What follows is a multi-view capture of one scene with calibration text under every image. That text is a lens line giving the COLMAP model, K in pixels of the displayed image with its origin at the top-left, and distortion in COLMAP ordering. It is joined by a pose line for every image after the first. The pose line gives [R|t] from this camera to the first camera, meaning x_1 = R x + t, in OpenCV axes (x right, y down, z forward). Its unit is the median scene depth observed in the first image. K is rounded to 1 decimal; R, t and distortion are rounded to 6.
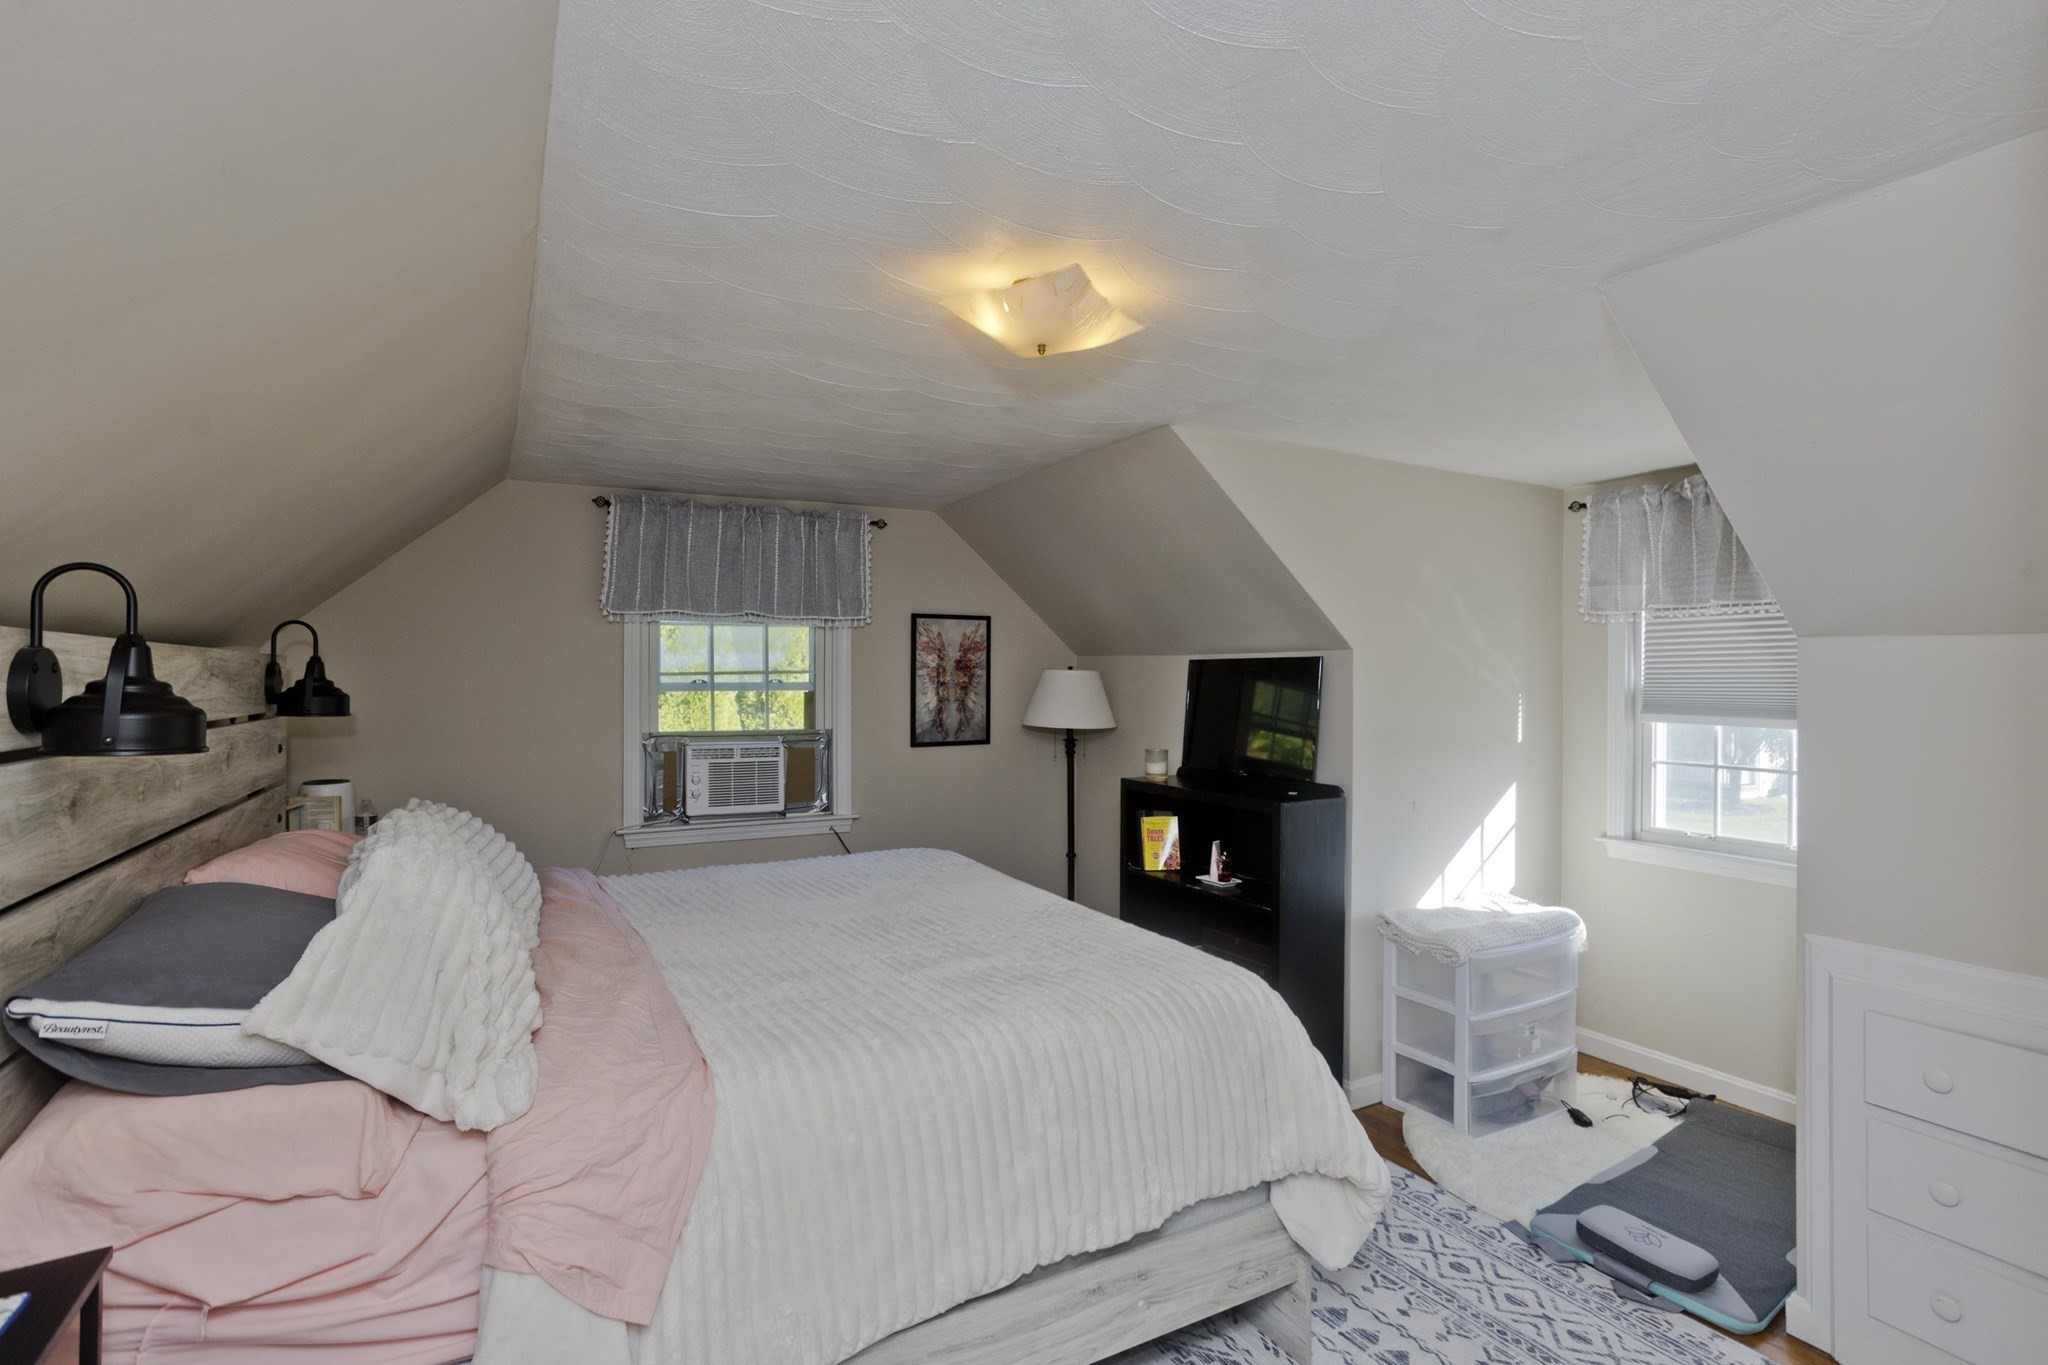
lens RADIAL K [[997.2, 0, 1033.5], [0, 997.2, 679.3], [0, 0, 1]] dist [-0.061935, 0.042809]
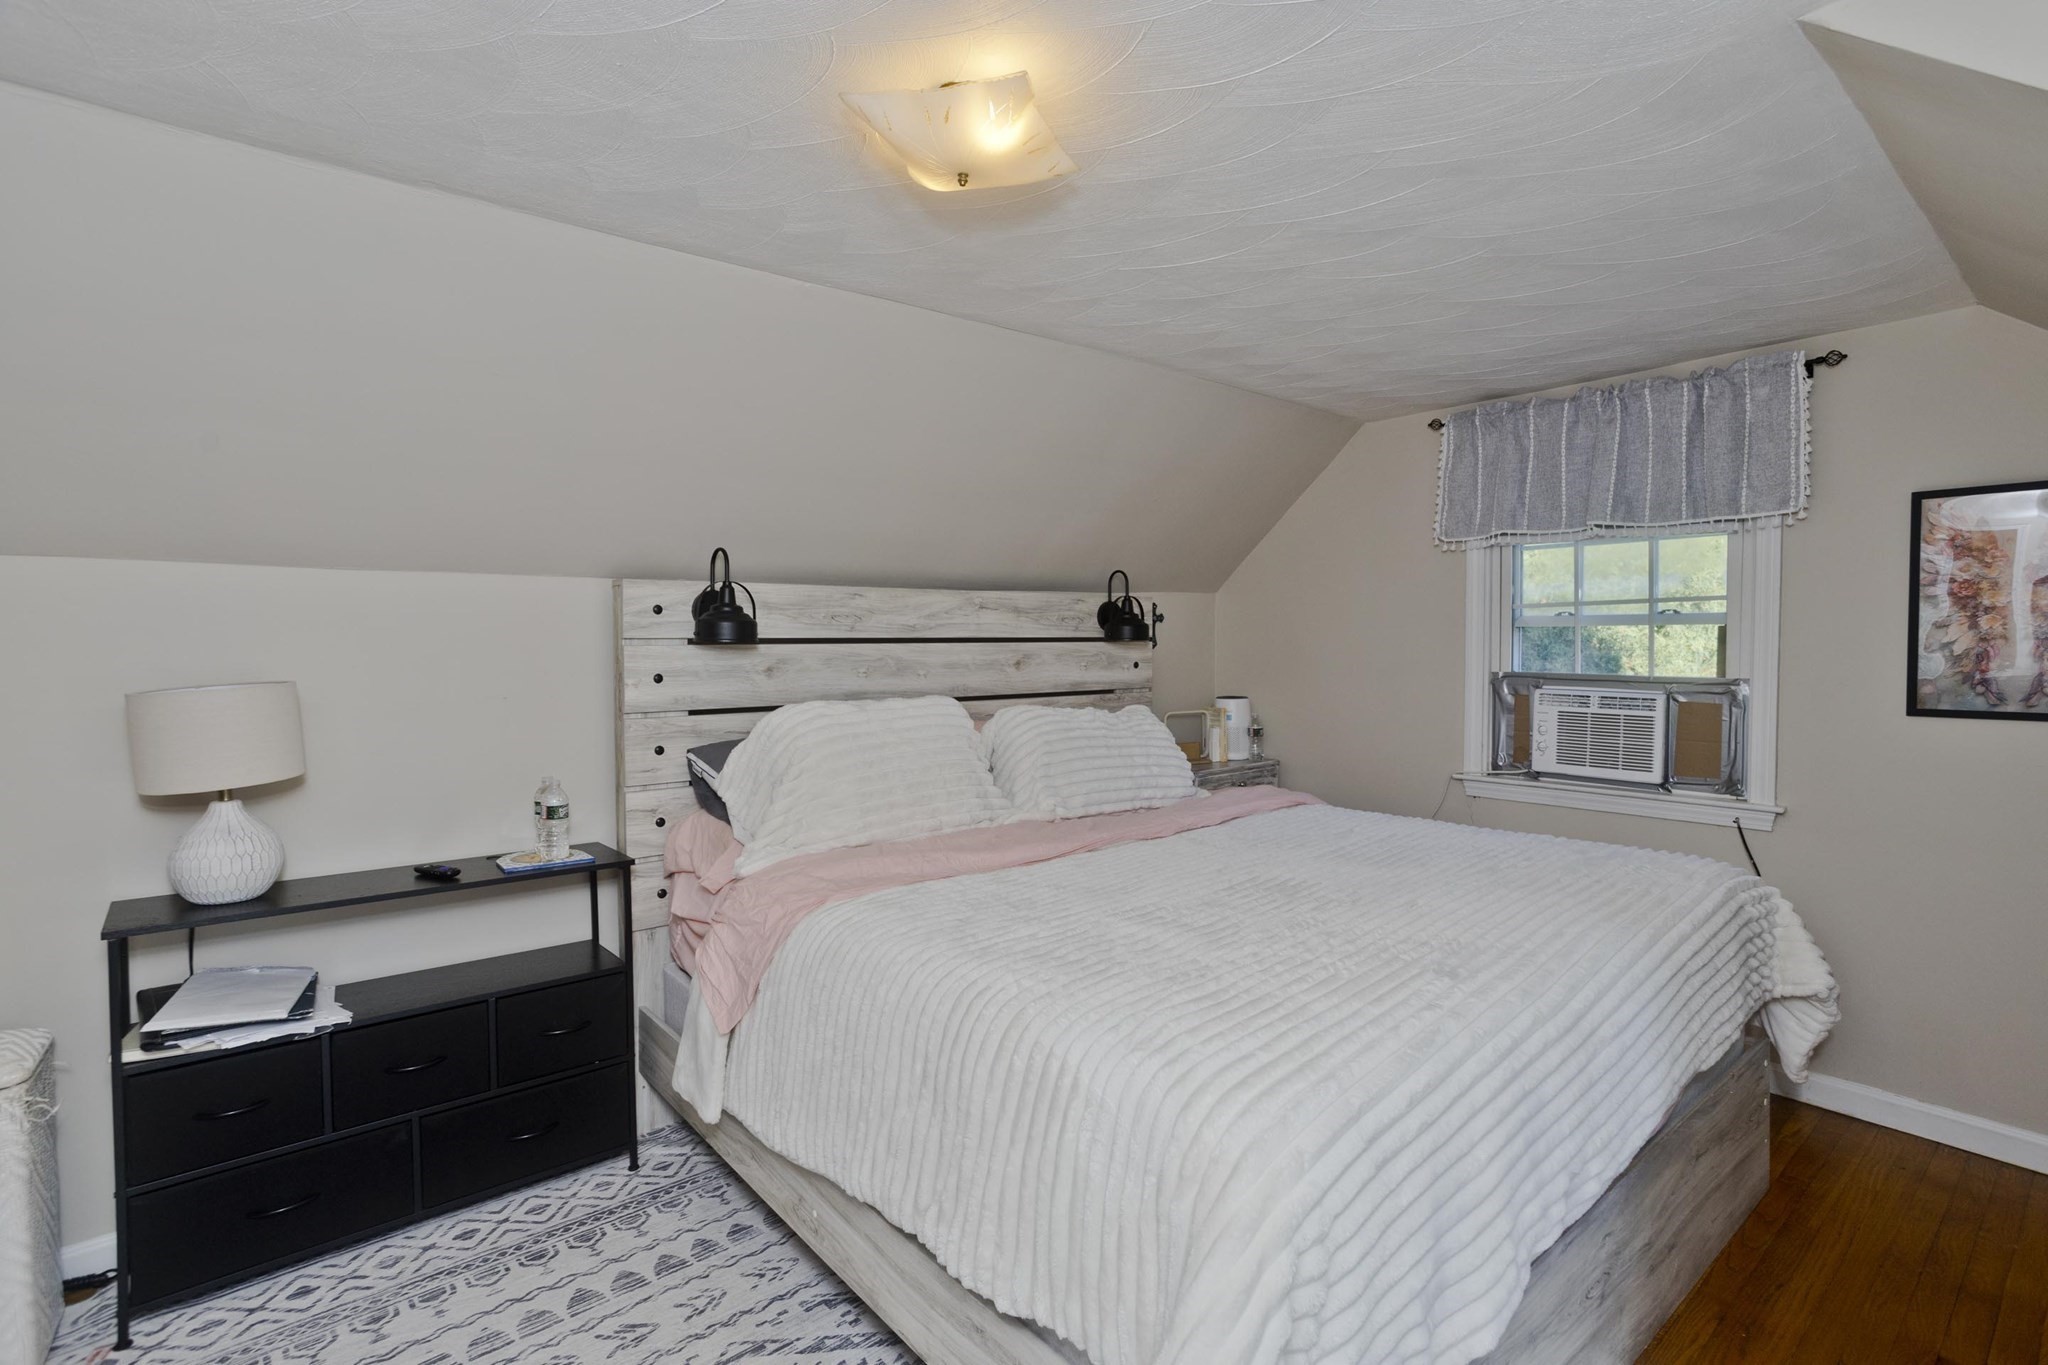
lens RADIAL K [[997.2, 0, 1033.5], [0, 997.2, 679.3], [0, 0, 1]] dist [-0.061935, 0.042809]
pose [[0.198429, 0.038411, -0.979362, 0.380271], [0.002713, 0.999206, 0.039739, 0.022955], [0.980112, -0.010543, 0.198167, 0.390319]]
